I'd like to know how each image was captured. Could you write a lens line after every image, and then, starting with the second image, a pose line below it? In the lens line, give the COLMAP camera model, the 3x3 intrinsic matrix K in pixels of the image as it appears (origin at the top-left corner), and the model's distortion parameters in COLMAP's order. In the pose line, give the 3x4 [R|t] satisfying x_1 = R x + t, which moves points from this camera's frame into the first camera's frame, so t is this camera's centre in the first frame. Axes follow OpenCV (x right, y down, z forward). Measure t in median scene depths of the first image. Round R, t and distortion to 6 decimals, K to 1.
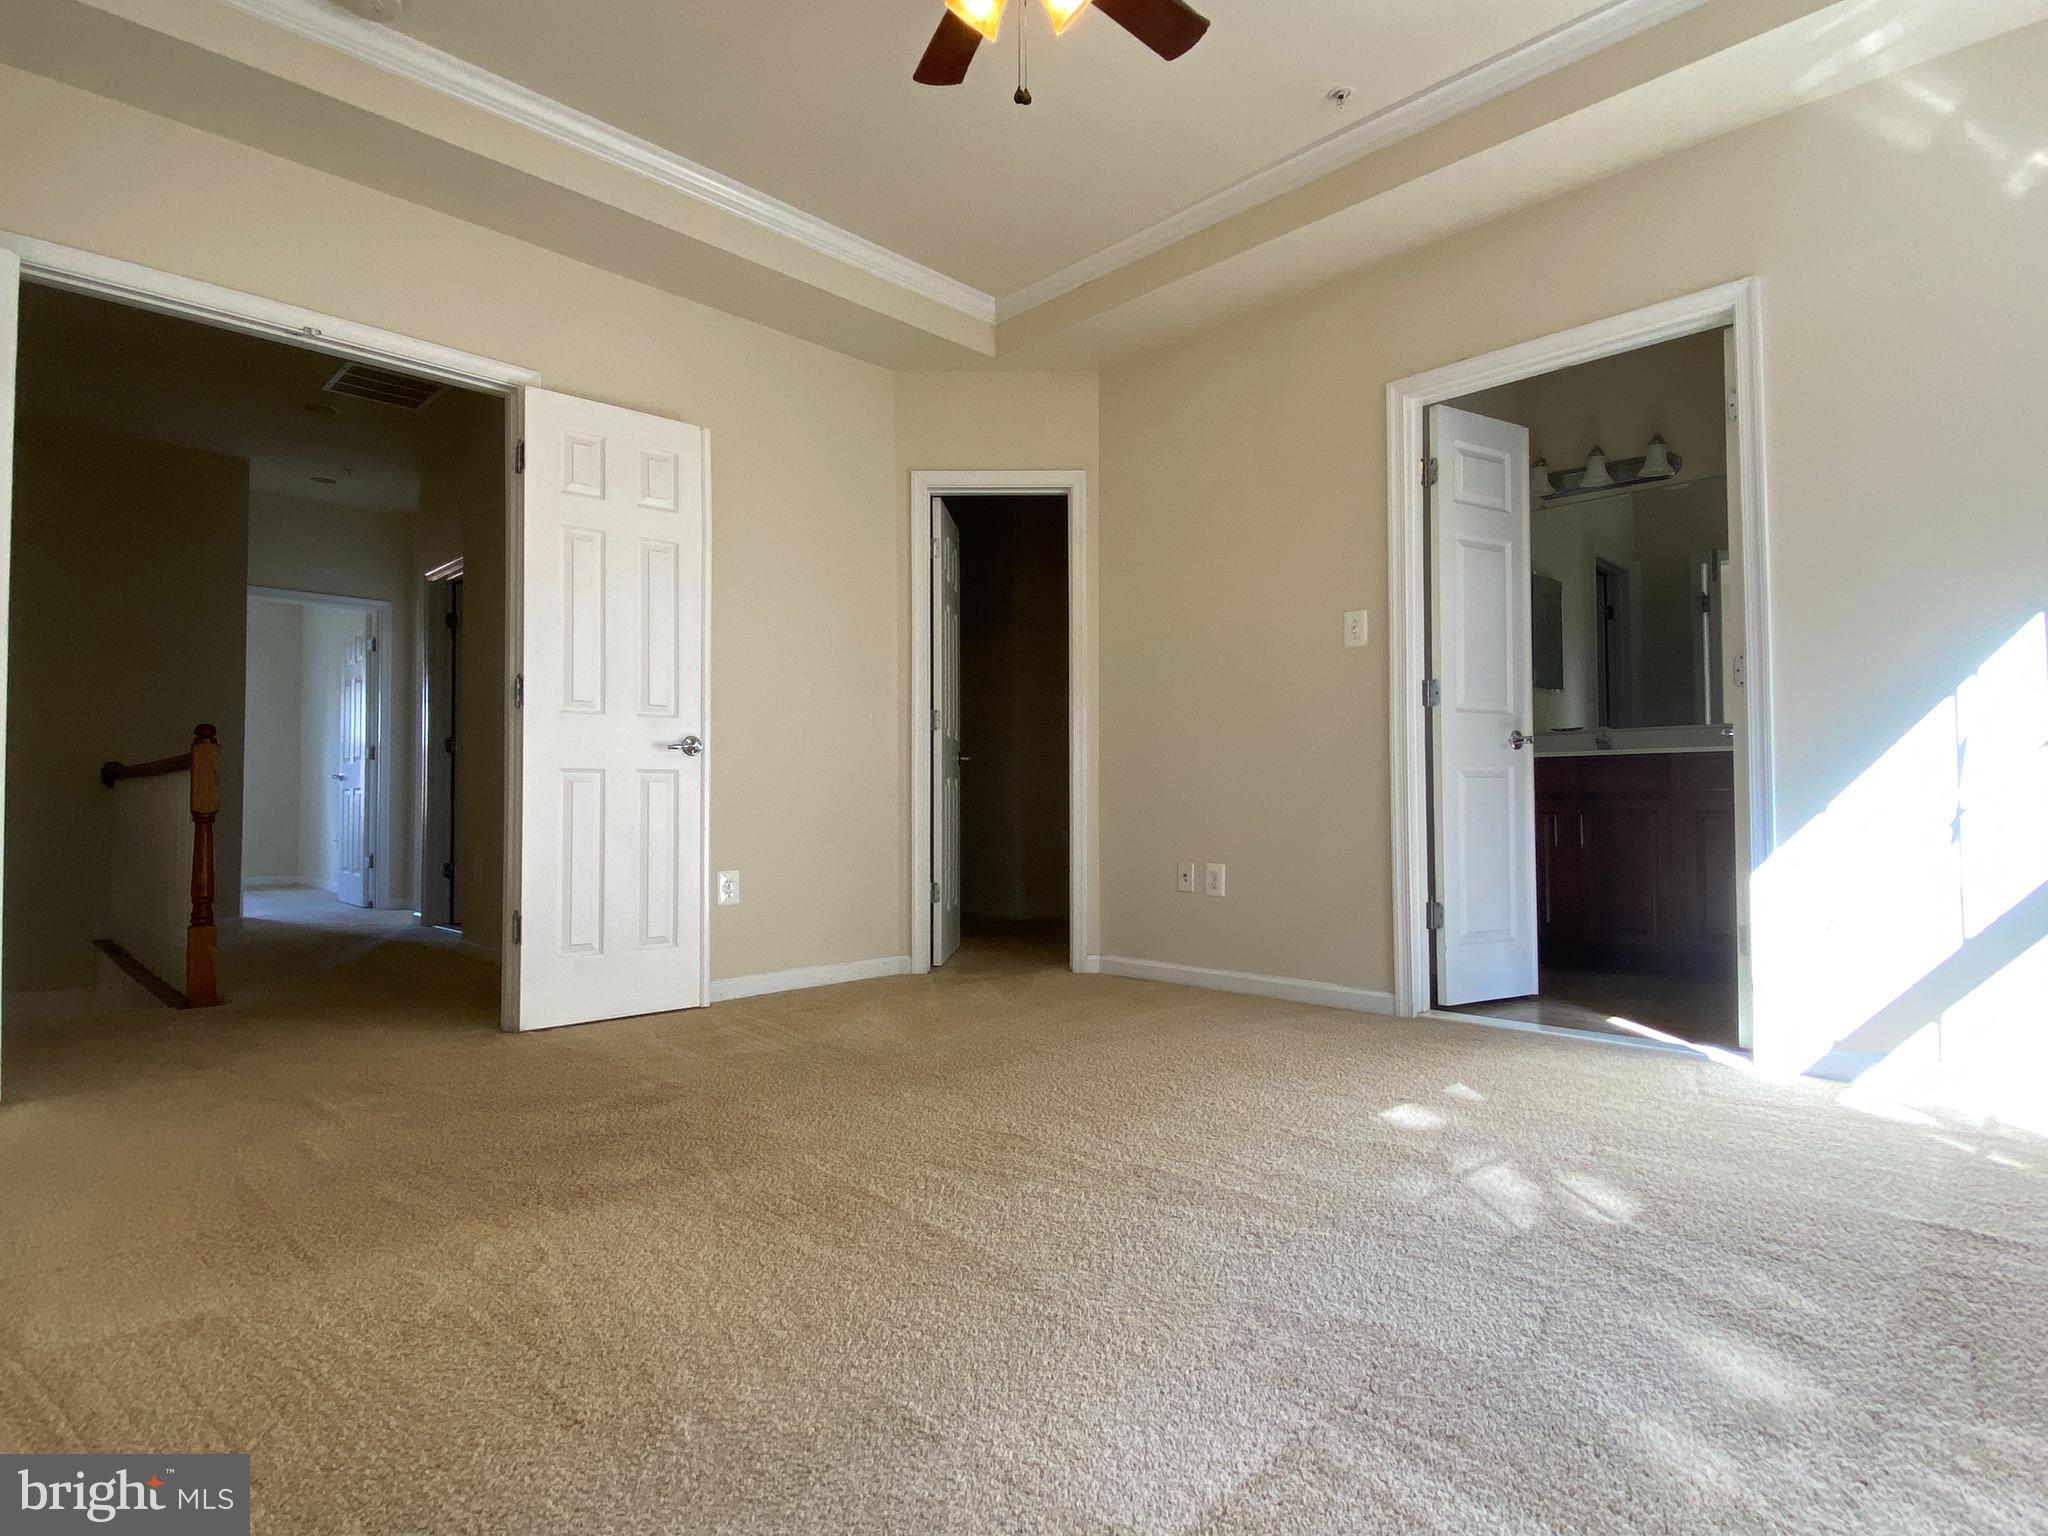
lens RADIAL K [[1097.8, 0, 1008.6], [0, 1097.8, 773.1], [0, 0, 1]] dist [0.007611, -0.007051]
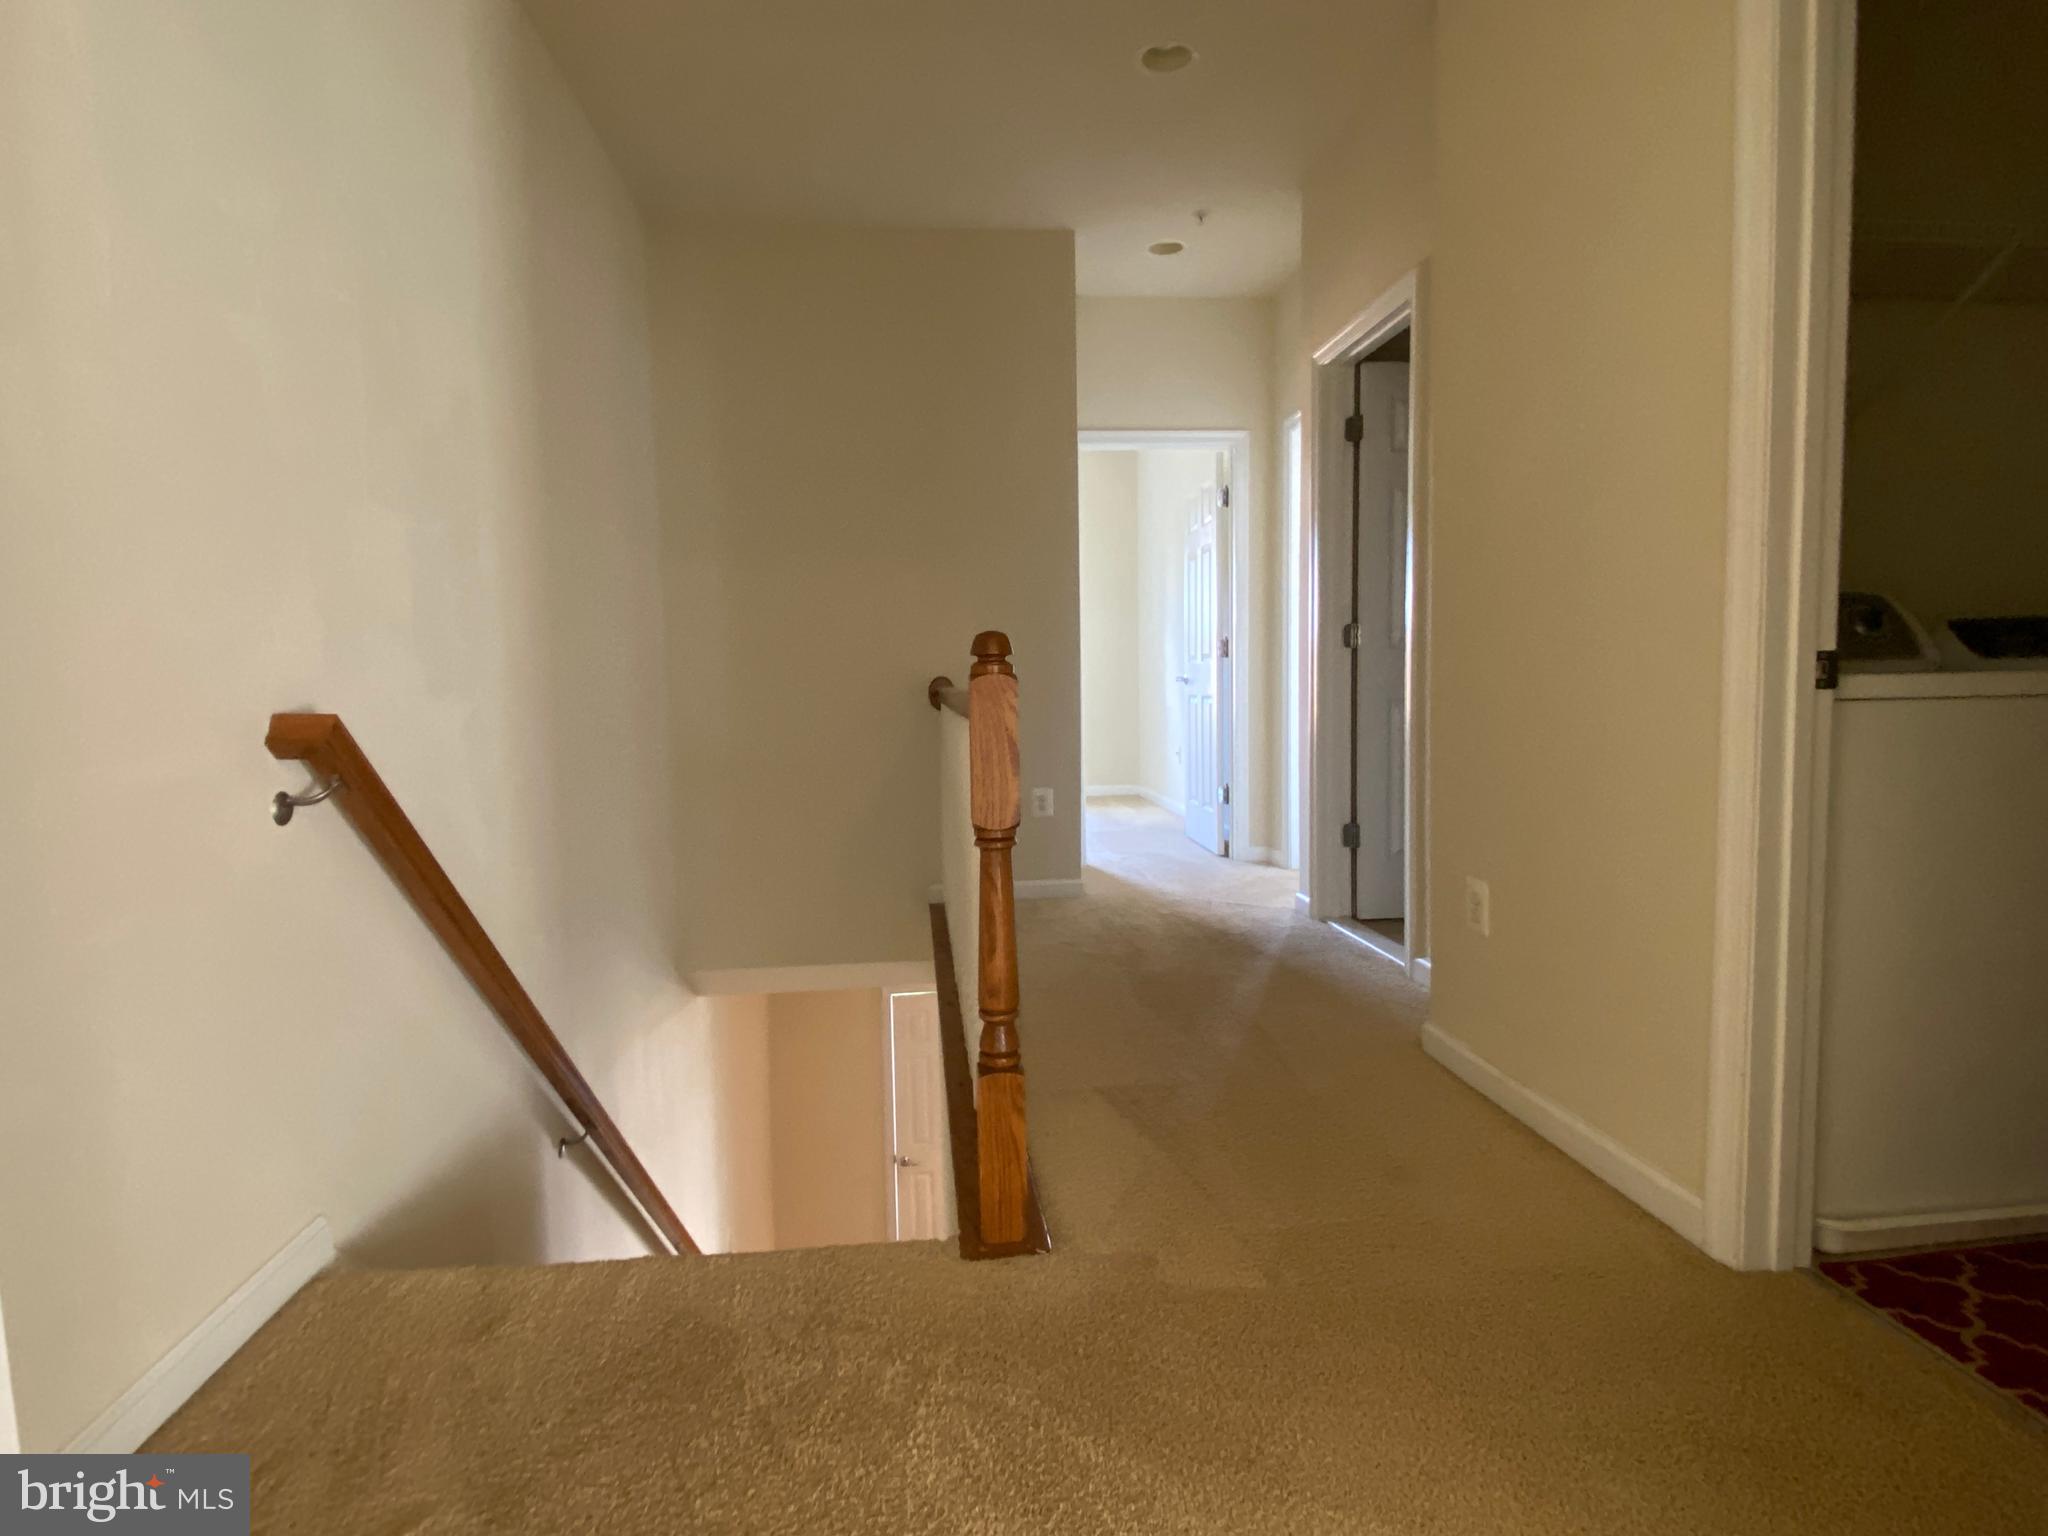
lens RADIAL K [[1097.8, 0, 1014.0], [0, 1097.8, 768.6], [0, 0, 1]] dist [0.007611, -0.007051]
pose [[0.778165, 0.032055, -0.627241, -0.433649], [0.039247, 0.994263, 0.099502, -0.033018], [0.626832, -0.102046, 0.772443, 0.646313]]
